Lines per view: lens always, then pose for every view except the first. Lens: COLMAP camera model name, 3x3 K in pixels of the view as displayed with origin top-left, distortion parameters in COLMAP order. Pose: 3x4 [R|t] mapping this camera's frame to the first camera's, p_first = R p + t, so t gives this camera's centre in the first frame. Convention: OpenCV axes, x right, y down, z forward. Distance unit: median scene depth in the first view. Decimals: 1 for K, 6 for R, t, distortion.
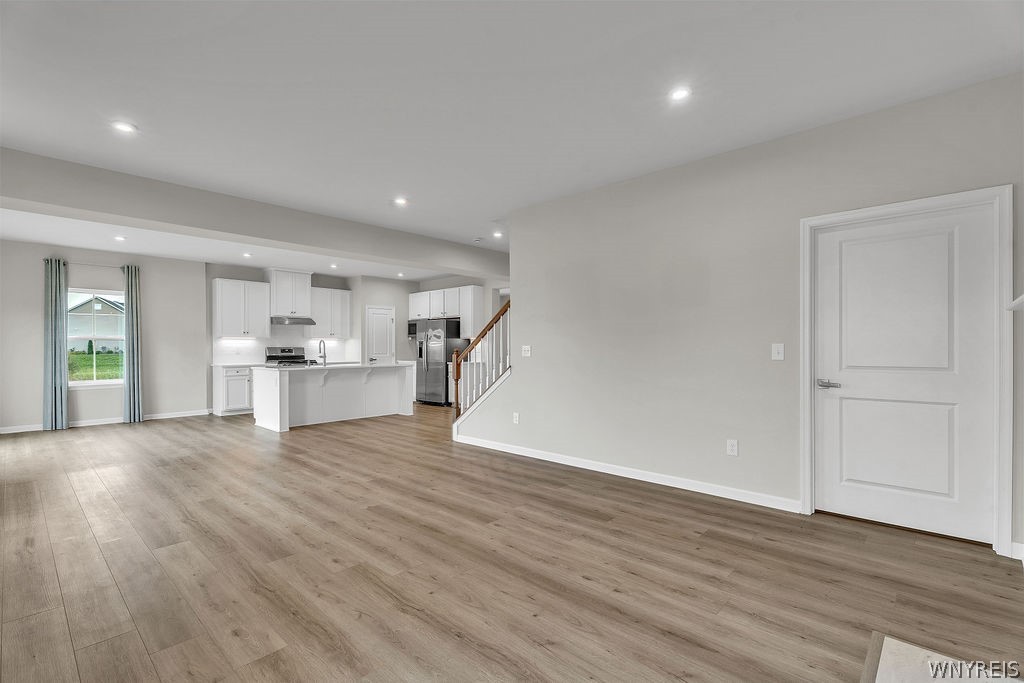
lens RADIAL K [[460.9, 0, 509.4], [0, 460.9, 344.0], [0, 0, 1]] dist [-0.003319, 0.000899]
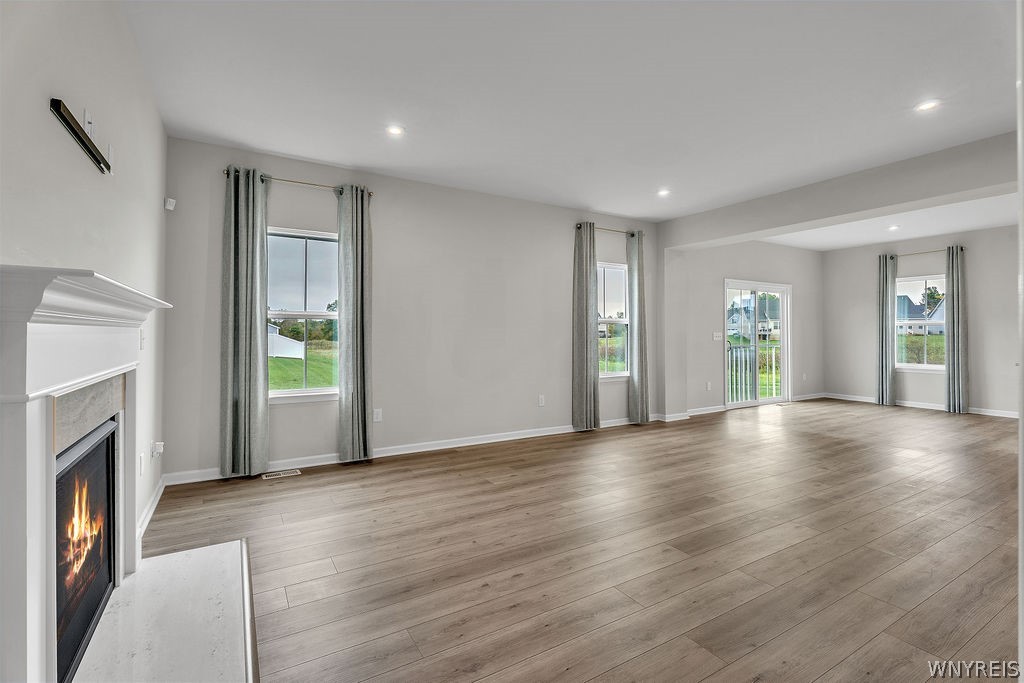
lens RADIAL K [[460.9, 0, 510.3], [0, 460.9, 333.8], [0, 0, 1]] dist [-0.003319, 0.000899]
pose [[-0.268701, 0.003741, -0.963216, 0.367382], [0.006979, 0.999974, 0.001937, 0.001326], [0.963198, -0.006201, -0.268720, 0.418755]]
